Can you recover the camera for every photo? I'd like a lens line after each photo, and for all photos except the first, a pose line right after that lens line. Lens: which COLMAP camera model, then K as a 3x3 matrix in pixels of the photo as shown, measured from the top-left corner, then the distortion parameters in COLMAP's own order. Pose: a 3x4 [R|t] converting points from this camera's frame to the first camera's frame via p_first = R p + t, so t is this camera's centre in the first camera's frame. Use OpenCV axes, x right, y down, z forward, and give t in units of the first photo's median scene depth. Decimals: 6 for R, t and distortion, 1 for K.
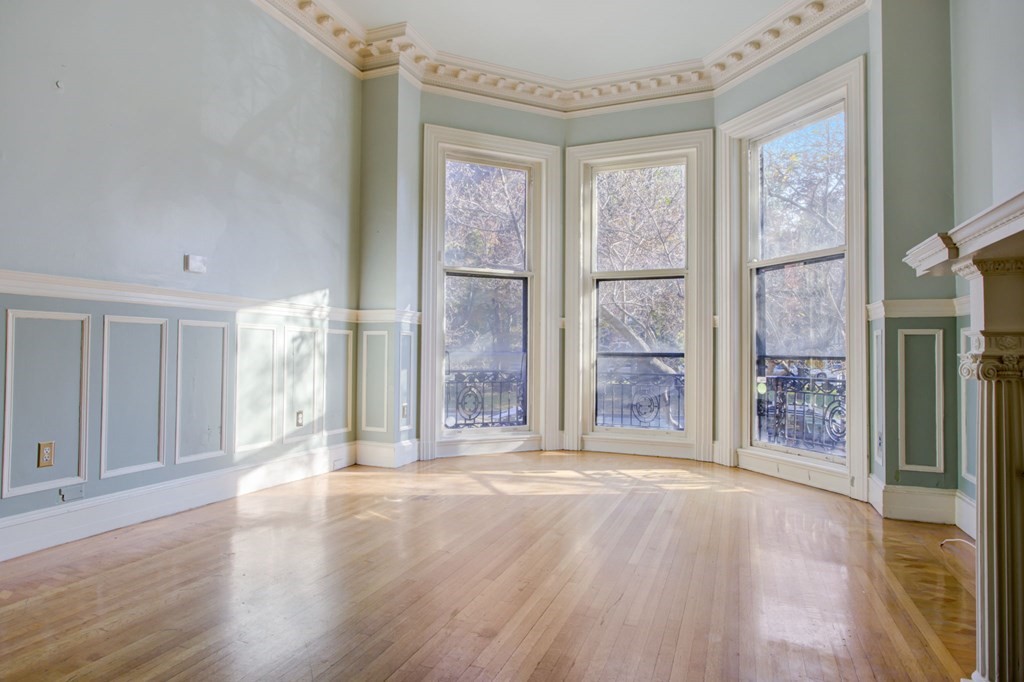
lens RADIAL K [[575.7, 0, 512.0], [0, 575.7, 341.0], [0, 0, 1]] dist [-0.009466, 0.002036]
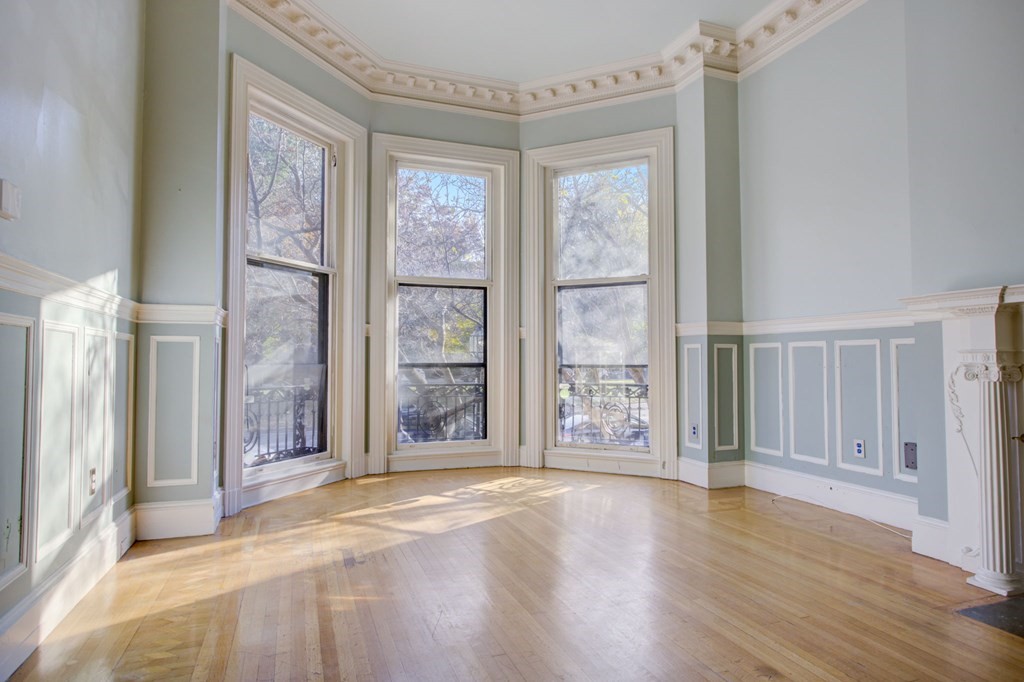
lens RADIAL K [[575.7, 0, 512.0], [0, 575.7, 341.0], [0, 0, 1]] dist [-0.009466, 0.002036]
pose [[0.740797, 0.012862, 0.671606, -0.379559], [-0.004970, 0.999894, -0.013666, -0.004385], [-0.671711, 0.006786, 0.740782, 0.228085]]
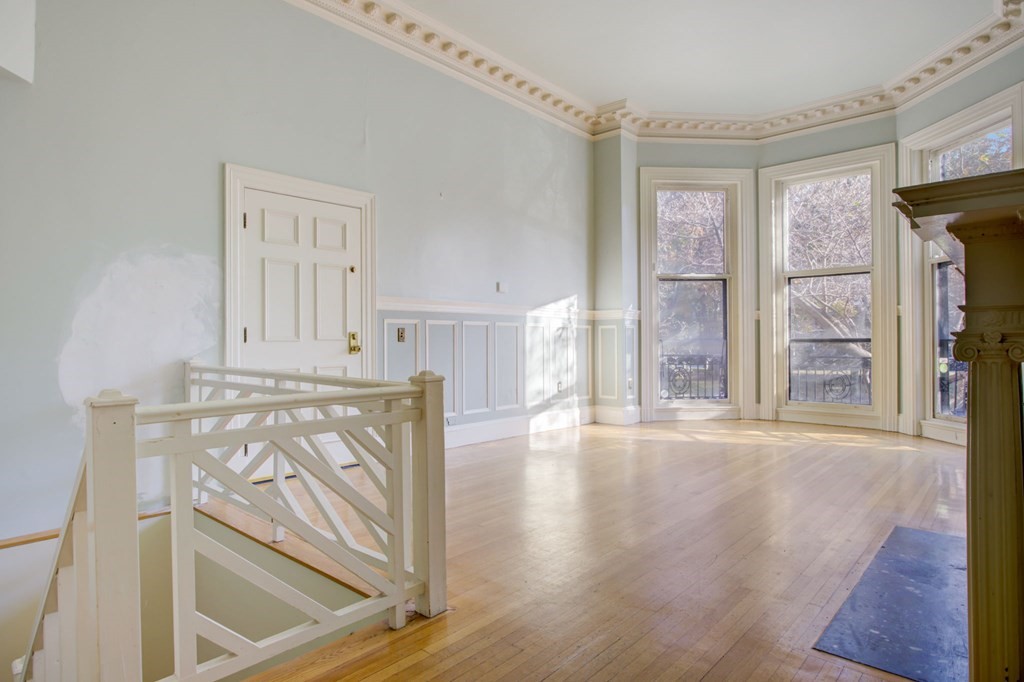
lens RADIAL K [[575.7, 0, 512.0], [0, 575.7, 341.0], [0, 0, 1]] dist [-0.009466, 0.002036]
pose [[0.939393, -0.014480, -0.342536, 0.017483], [0.020192, 0.999710, 0.013116, -0.003363], [0.342247, -0.019238, 0.939413, -0.352973]]
